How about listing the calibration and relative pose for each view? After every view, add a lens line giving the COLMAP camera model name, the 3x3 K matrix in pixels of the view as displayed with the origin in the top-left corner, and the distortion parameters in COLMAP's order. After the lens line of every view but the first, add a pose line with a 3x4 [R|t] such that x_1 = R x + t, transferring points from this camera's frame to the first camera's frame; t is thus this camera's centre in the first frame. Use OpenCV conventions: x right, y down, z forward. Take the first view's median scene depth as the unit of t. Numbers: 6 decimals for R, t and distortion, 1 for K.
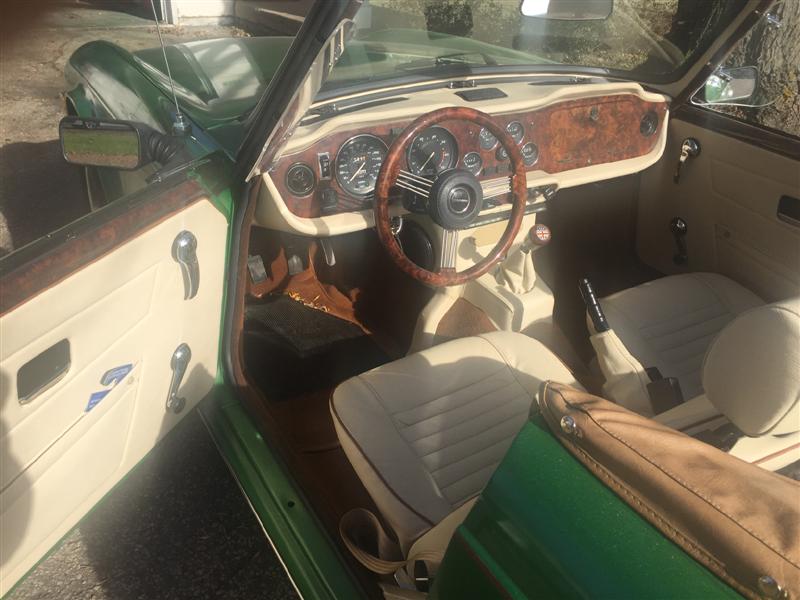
lens RADIAL K [[671.4, 0, 400.0], [0, 671.4, 300.0], [0, 0, 1]] dist [0.013641, 0.000308]
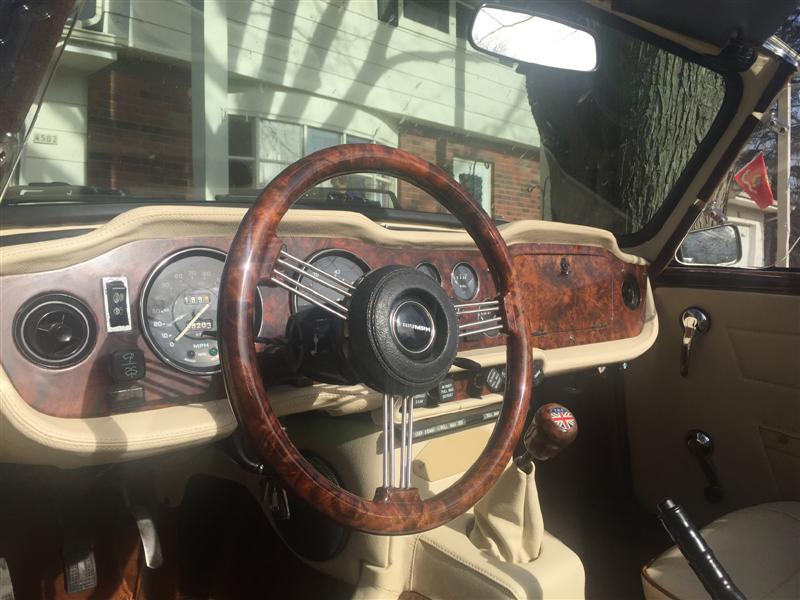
lens RADIAL K [[706.9, 0, 398.1], [0, 706.9, 290.7], [0, 0, 1]] dist [0.007381, -0.000350]
pose [[0.980993, -0.050203, 0.187436, -0.008603], [0.128679, 0.891314, -0.434743, 0.029375], [-0.145238, 0.450599, 0.880833, 0.423757]]
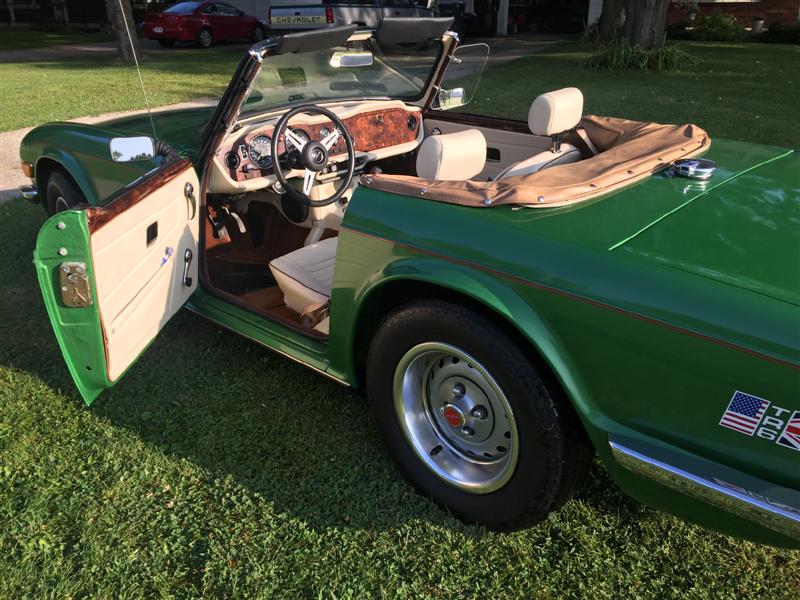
lens RADIAL K [[671.4, 0, 400.0], [0, 671.4, 300.0], [0, 0, 1]] dist [0.013641, 0.000308]
pose [[0.958439, -0.172688, 0.227097, -0.161174], [0.196424, 0.976716, -0.086275, 0.377444], [-0.206911, 0.127296, 0.970043, -0.727150]]
